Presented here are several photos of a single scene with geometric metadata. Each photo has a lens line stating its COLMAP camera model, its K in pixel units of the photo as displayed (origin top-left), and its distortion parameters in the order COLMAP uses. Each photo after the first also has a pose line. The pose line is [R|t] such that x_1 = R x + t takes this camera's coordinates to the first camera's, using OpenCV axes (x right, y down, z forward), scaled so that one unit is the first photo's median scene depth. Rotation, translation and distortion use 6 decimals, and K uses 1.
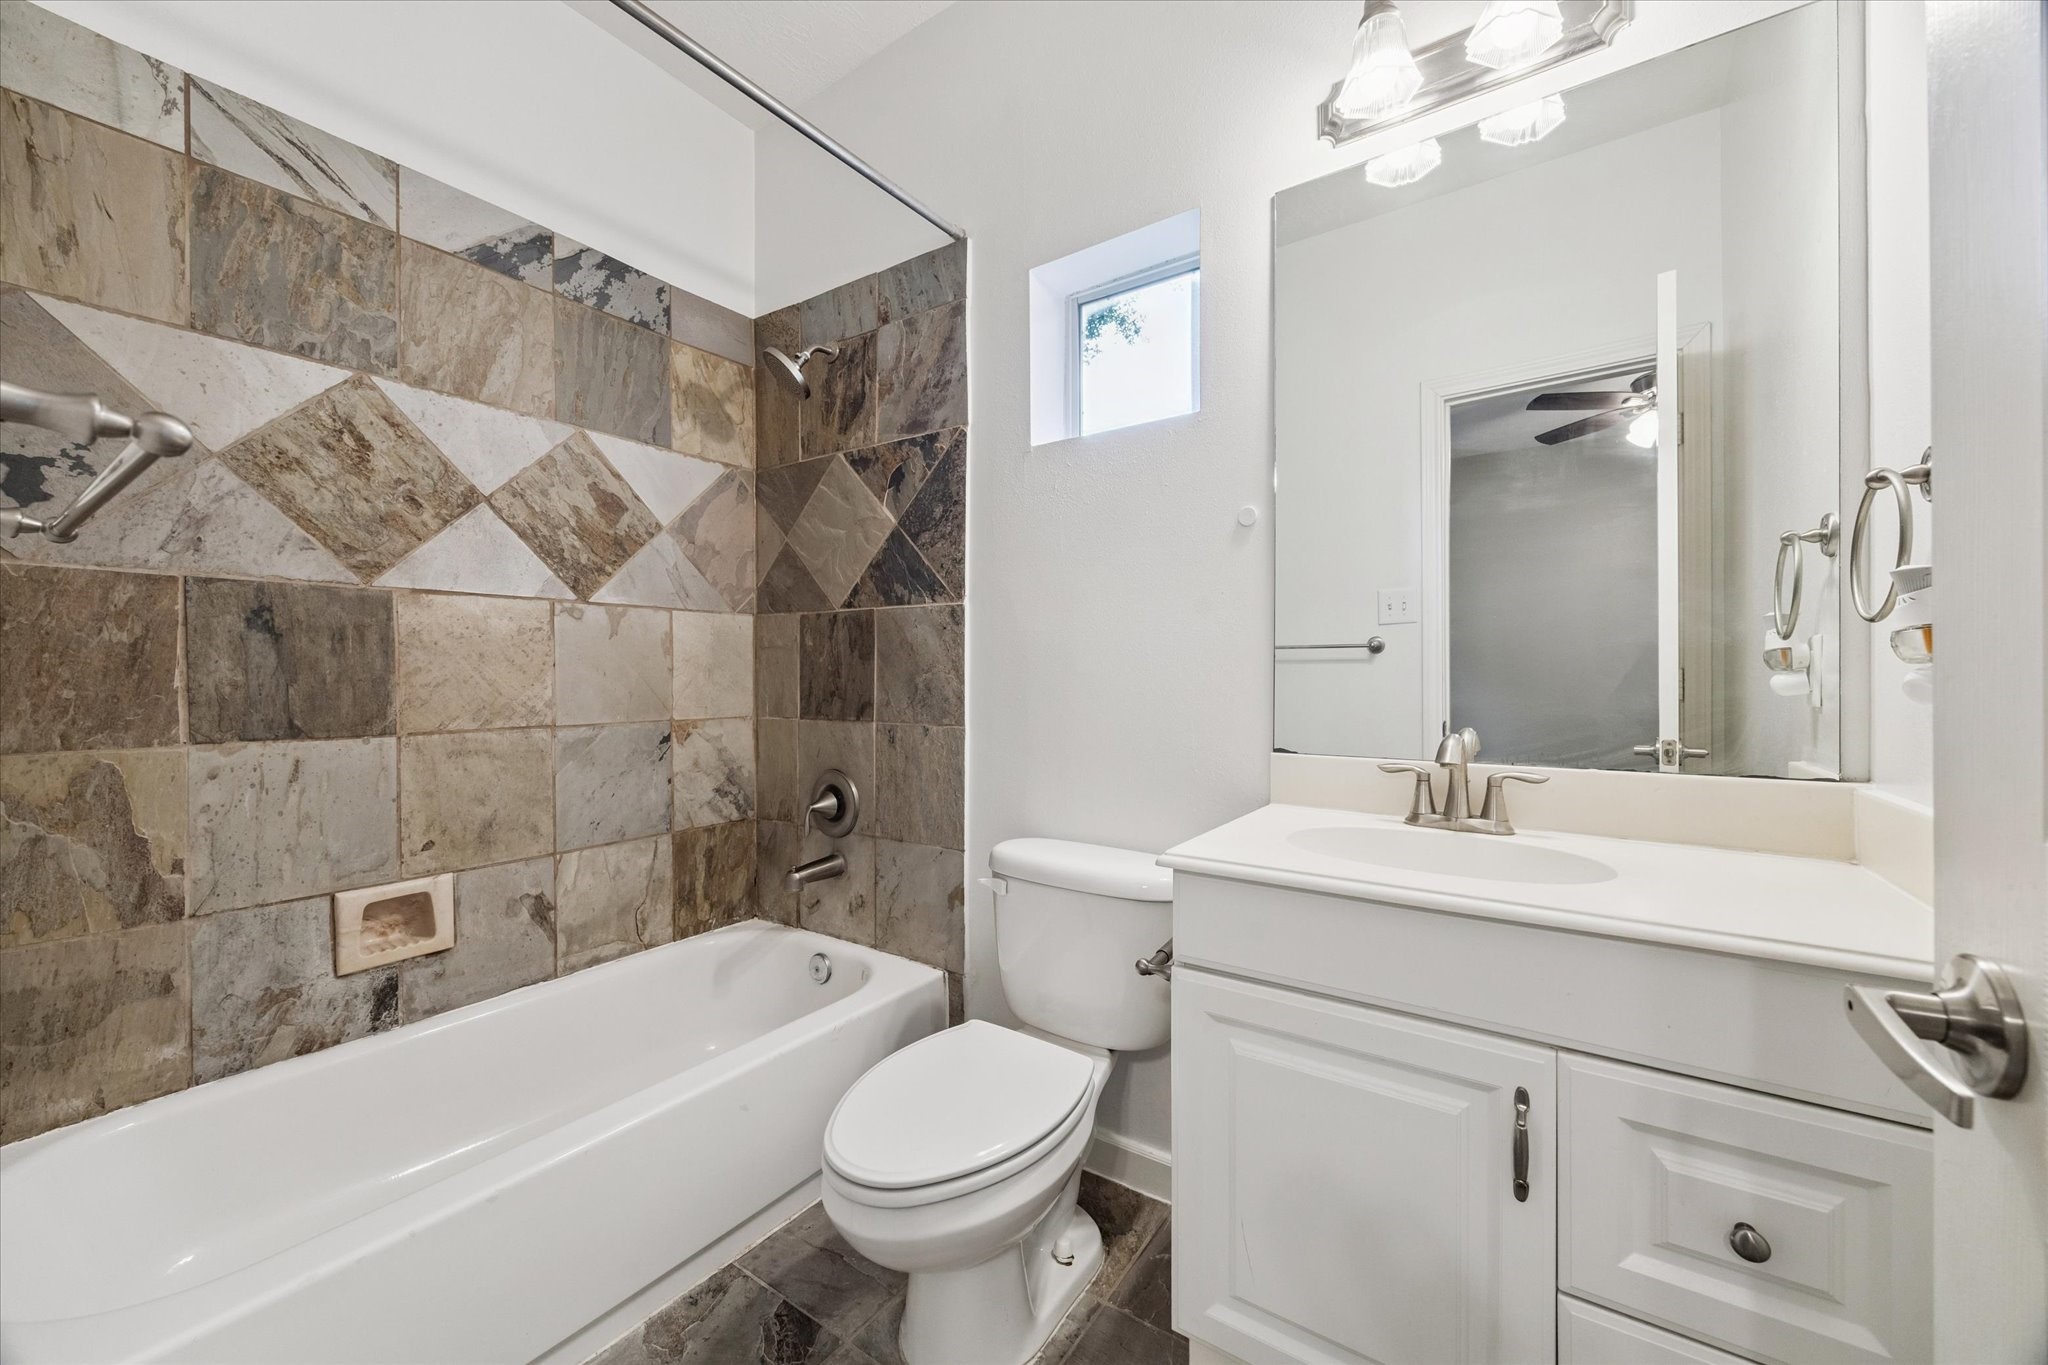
lens RADIAL K [[792.2, 0, 1016.9], [0, 792.2, 675.9], [0, 0, 1]] dist [0.001969, 0.000770]
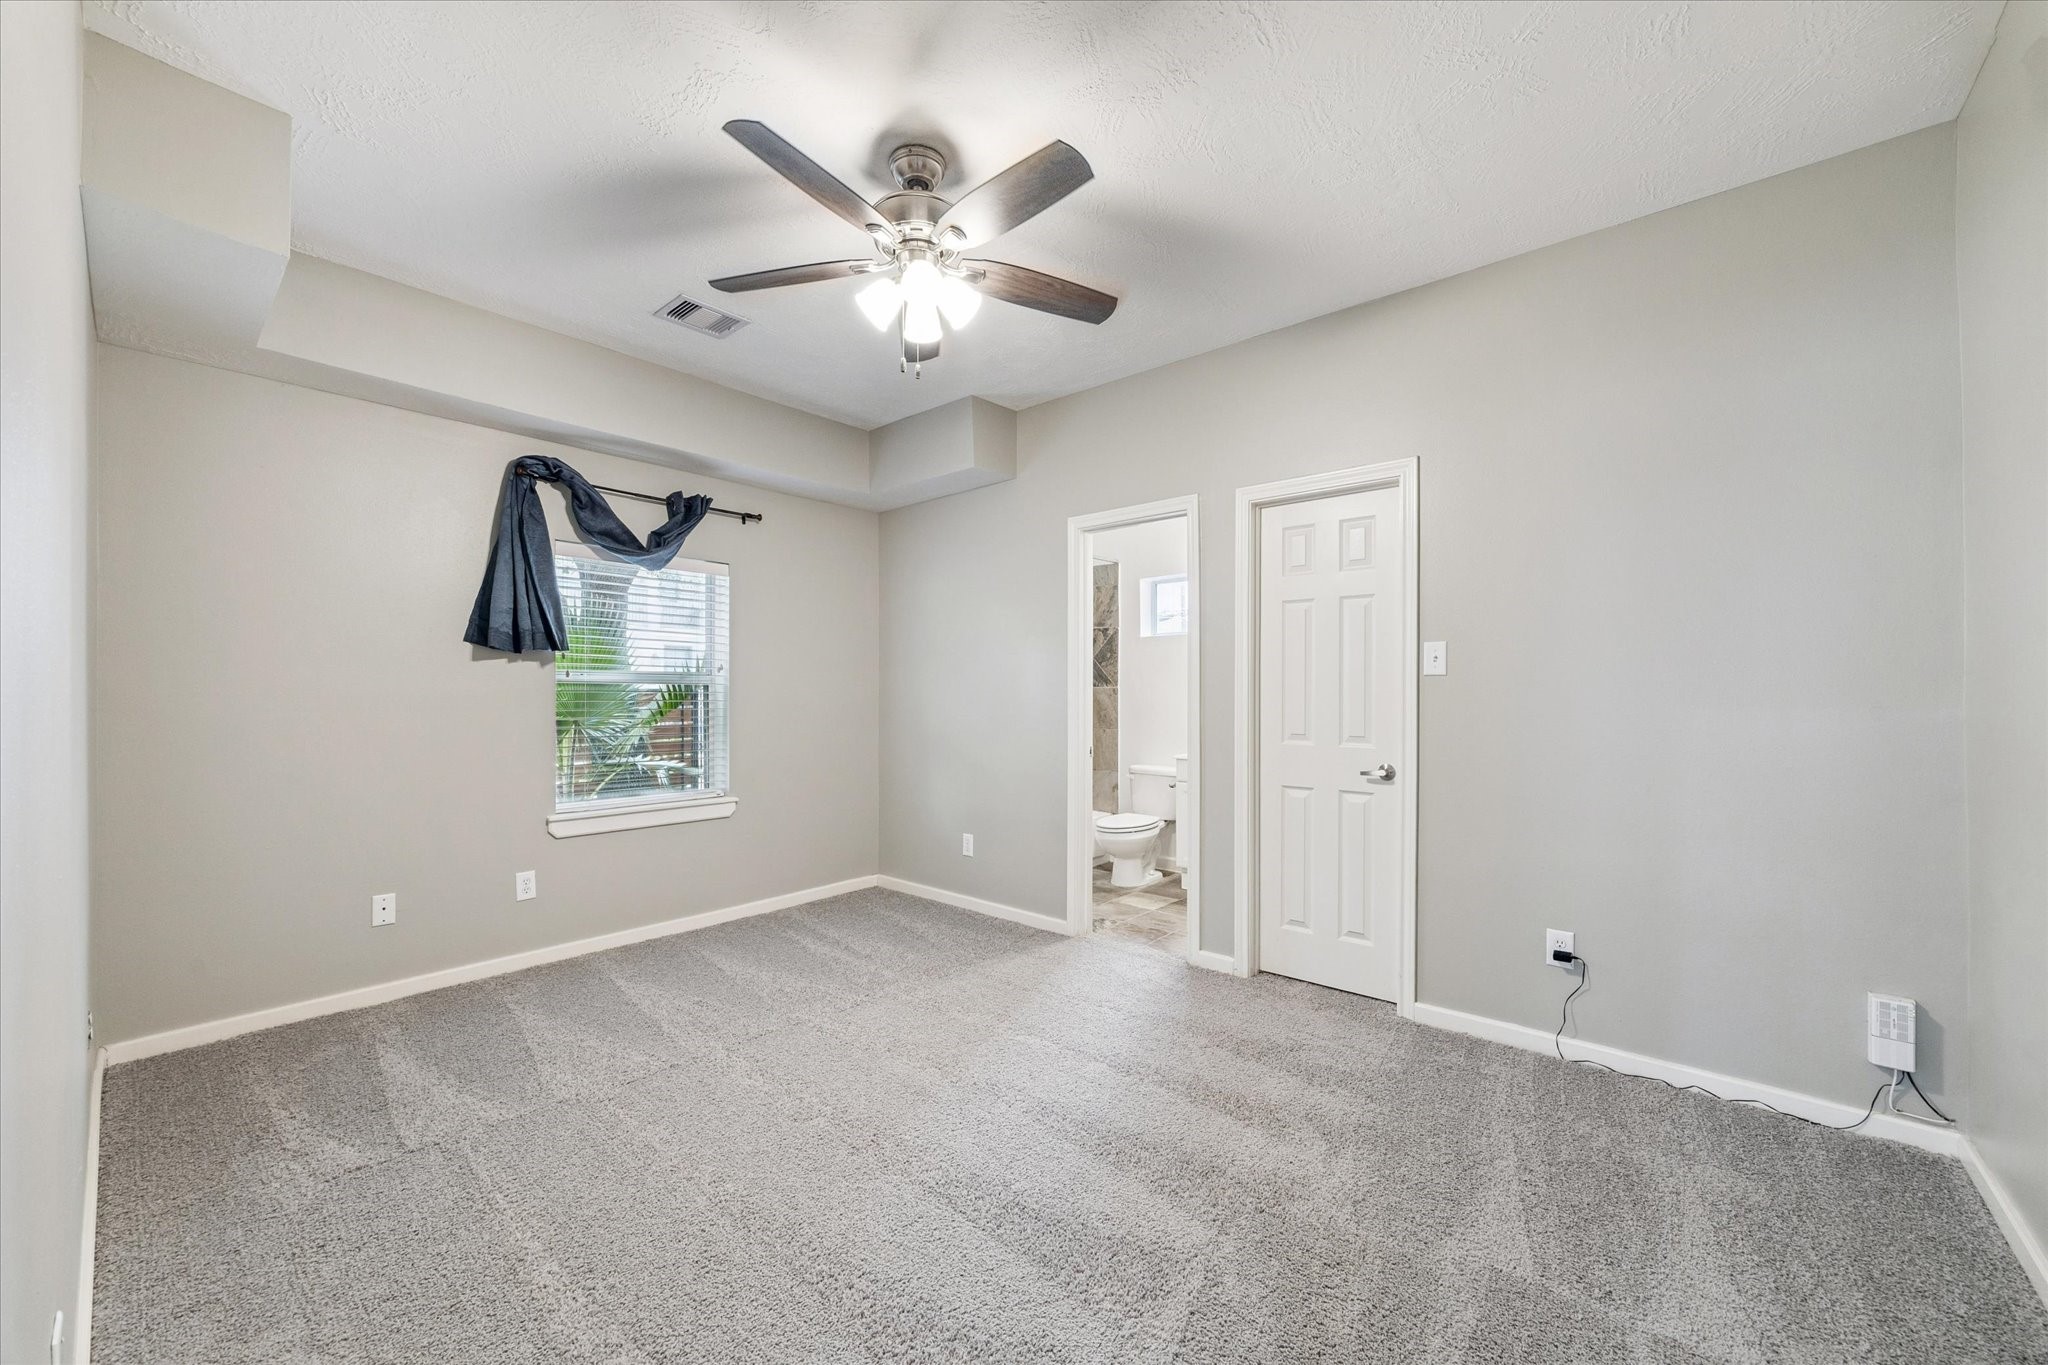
lens RADIAL K [[792.2, 0, 1033.6], [0, 792.2, 689.5], [0, 0, 1]] dist [0.001969, 0.000770]
pose [[0.994178, -0.002373, -0.107725, -0.061128], [0.000557, 0.999857, -0.016883, -0.033263], [0.107750, 0.016724, 0.994037, -1.947922]]
